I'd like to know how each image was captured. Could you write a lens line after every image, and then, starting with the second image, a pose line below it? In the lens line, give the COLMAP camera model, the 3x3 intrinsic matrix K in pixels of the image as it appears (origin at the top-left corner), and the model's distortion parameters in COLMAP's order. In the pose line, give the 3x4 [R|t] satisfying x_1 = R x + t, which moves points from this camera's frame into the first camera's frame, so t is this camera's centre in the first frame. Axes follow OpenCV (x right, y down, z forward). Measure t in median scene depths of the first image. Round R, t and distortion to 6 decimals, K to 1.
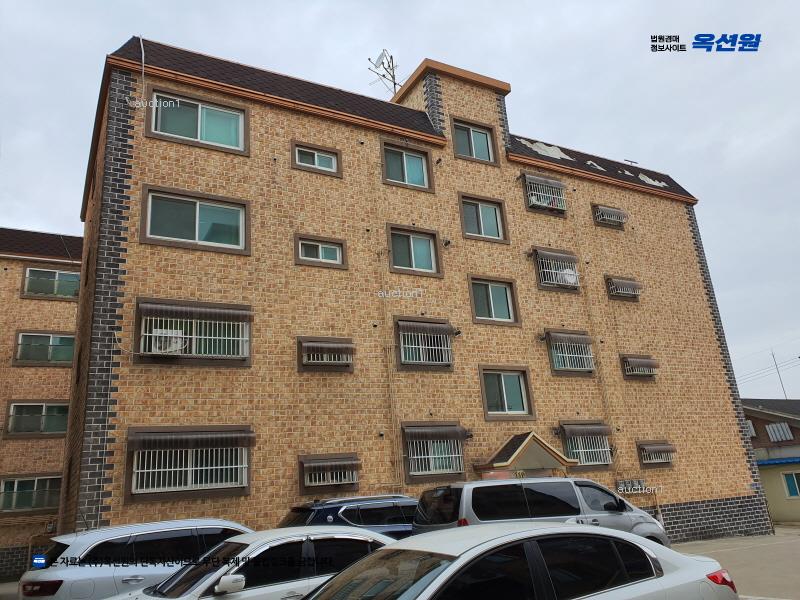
lens RADIAL K [[610.4, 0, 400.0], [0, 610.4, 300.0], [0, 0, 1]] dist [0.033844, -0.009183]
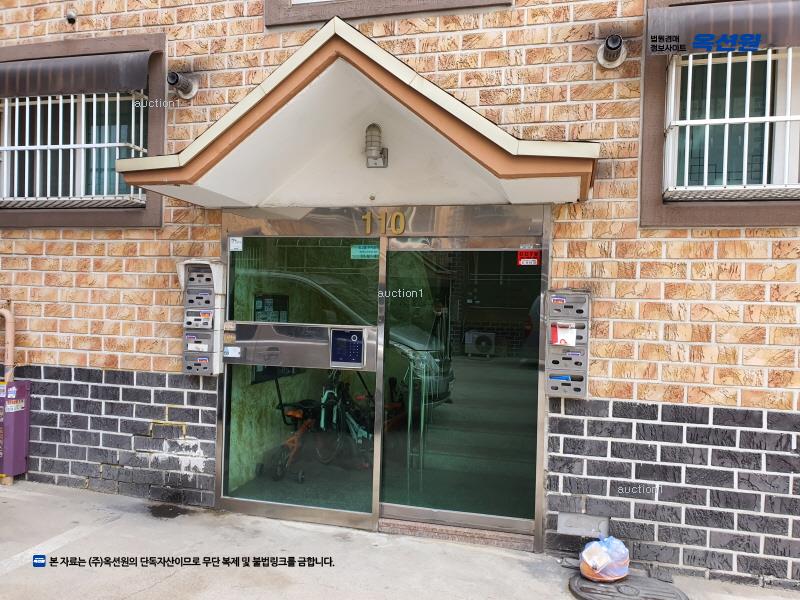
lens RADIAL K [[607.1, 0, 400.7], [0, 607.1, 309.8], [0, 0, 1]] dist [0.015437, 0.006455]
pose [[0.734048, 0.105203, -0.670899, 0.351472], [0.122827, 0.951067, 0.283524, 0.230010], [0.667897, -0.290525, 0.685207, 0.759955]]
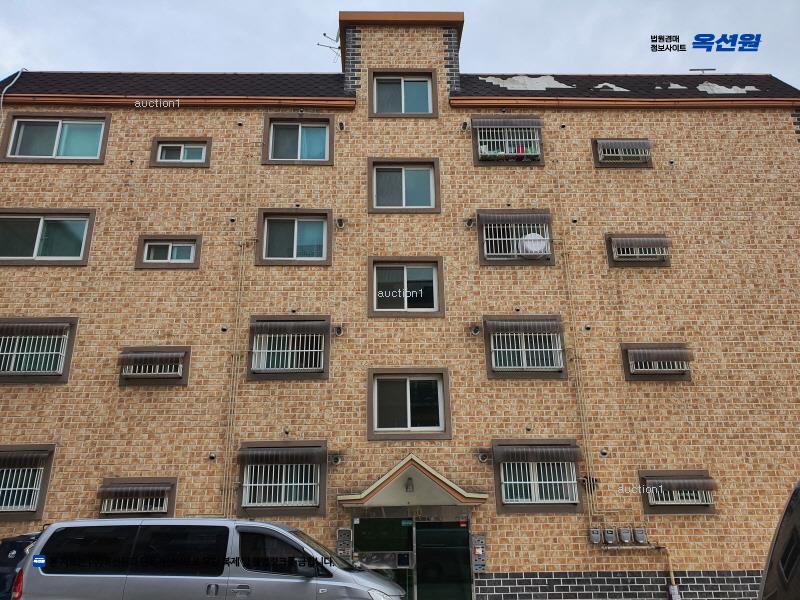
lens RADIAL K [[607.1, 0, 400.7], [0, 607.1, 309.8], [0, 0, 1]] dist [0.015437, 0.006455]
pose [[0.889339, -0.091306, -0.448039, 0.500031], [0.085573, 0.995783, -0.033072, 0.056983], [0.449169, -0.008928, 0.893402, 0.307326]]
